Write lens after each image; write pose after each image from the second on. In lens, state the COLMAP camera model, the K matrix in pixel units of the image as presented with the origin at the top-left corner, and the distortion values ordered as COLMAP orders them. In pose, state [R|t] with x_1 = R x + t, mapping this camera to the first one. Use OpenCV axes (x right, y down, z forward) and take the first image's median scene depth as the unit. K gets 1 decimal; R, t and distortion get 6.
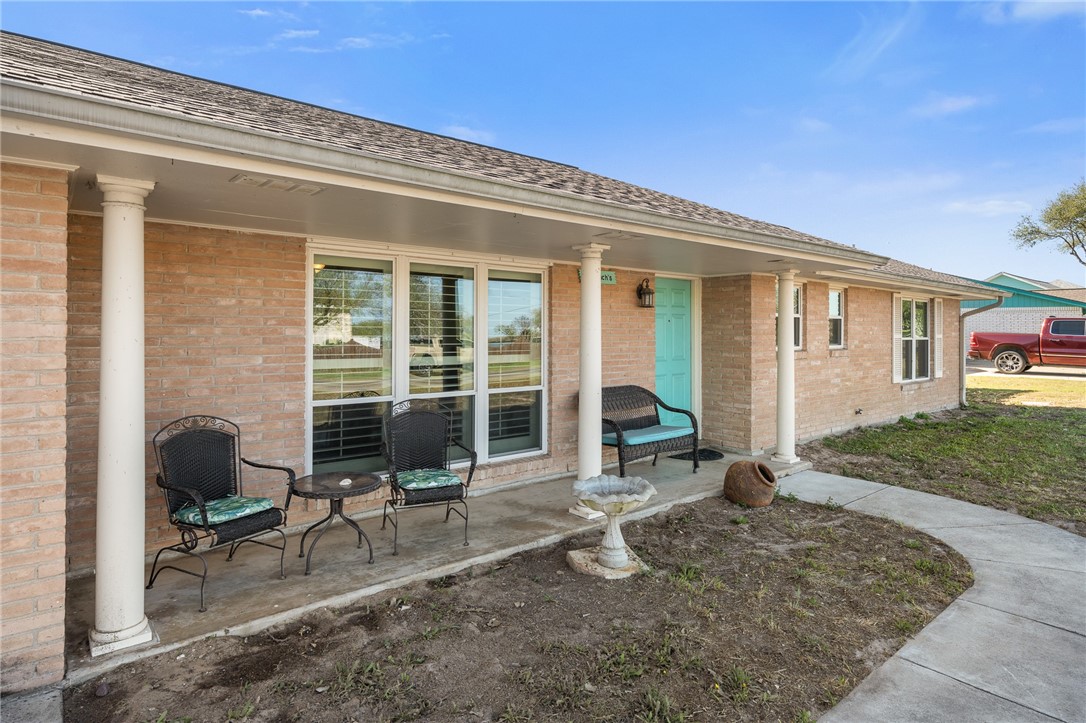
lens RADIAL K [[581.6, 0, 534.9], [0, 581.6, 333.3], [0, 0, 1]] dist [0.000877, -0.000168]
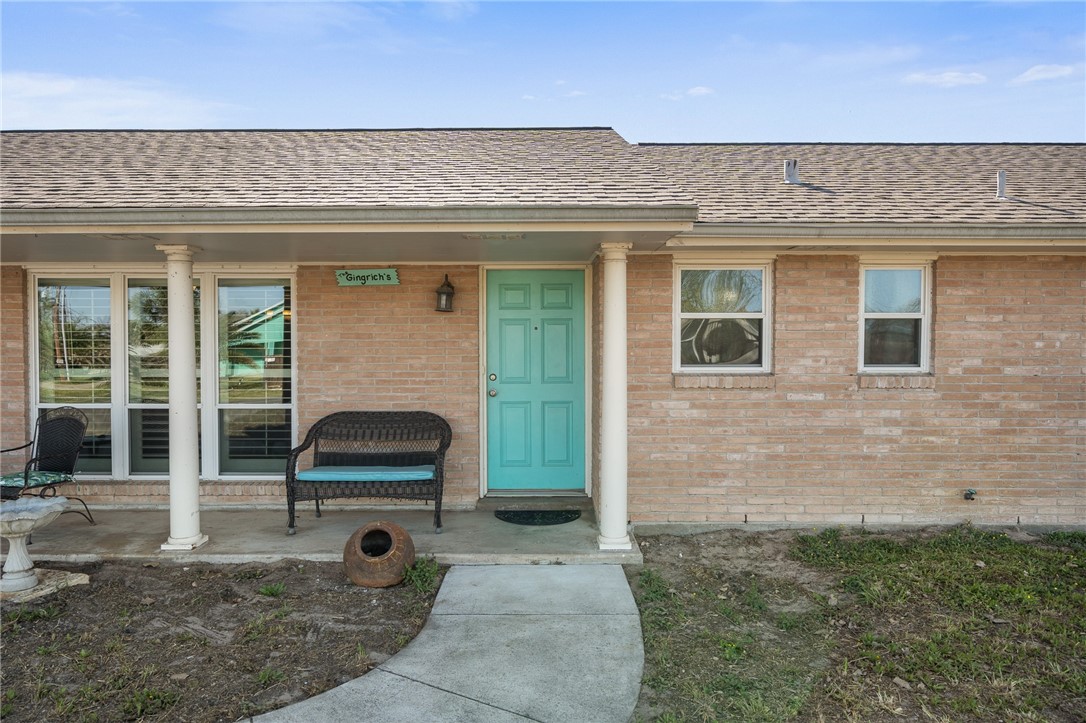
lens RADIAL K [[682.4, 0, 543.0], [0, 682.4, 357.0], [0, 0, 1]] dist [0.004661, 0.000950]
pose [[0.775667, 0.019242, -0.630849, 0.860744], [0.002672, 0.999426, 0.033771, -0.014818], [0.631137, -0.027881, 0.775170, 0.380814]]
